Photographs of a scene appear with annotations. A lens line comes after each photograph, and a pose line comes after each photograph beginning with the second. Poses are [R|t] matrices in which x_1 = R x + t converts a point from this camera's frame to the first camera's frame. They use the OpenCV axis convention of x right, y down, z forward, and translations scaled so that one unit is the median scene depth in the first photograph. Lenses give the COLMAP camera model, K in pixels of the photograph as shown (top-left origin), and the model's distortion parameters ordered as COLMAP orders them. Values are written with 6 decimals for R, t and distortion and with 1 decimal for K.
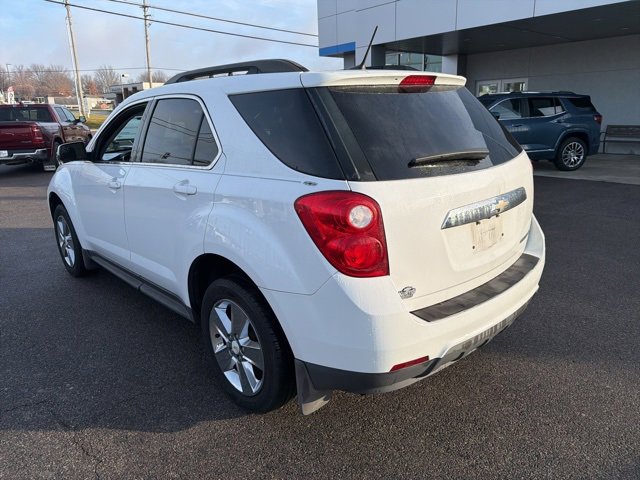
lens RADIAL K [[454.5, 0, 322.2], [0, 454.5, 239.8], [0, 0, 1]] dist [0.036708, -0.043287]
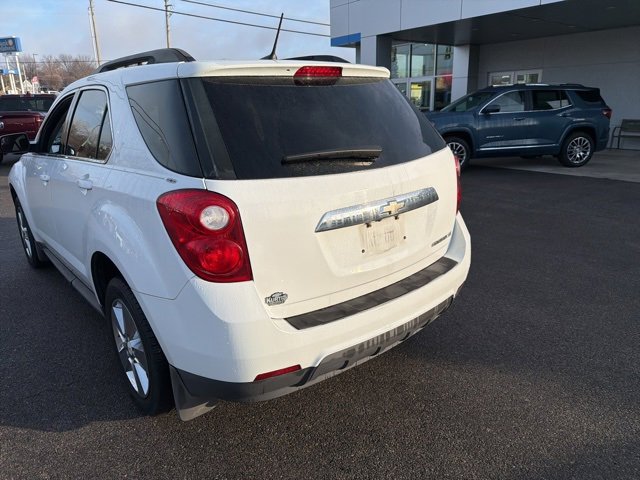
lens RADIAL K [[454.5, 0, 322.7], [0, 454.5, 244.9], [0, 0, 1]] dist [0.036708, -0.043287]
pose [[0.998740, 0.020322, -0.045875, 0.248514], [-0.019060, 0.999432, 0.027784, -0.017399], [0.046413, -0.026874, 0.998561, 0.048929]]
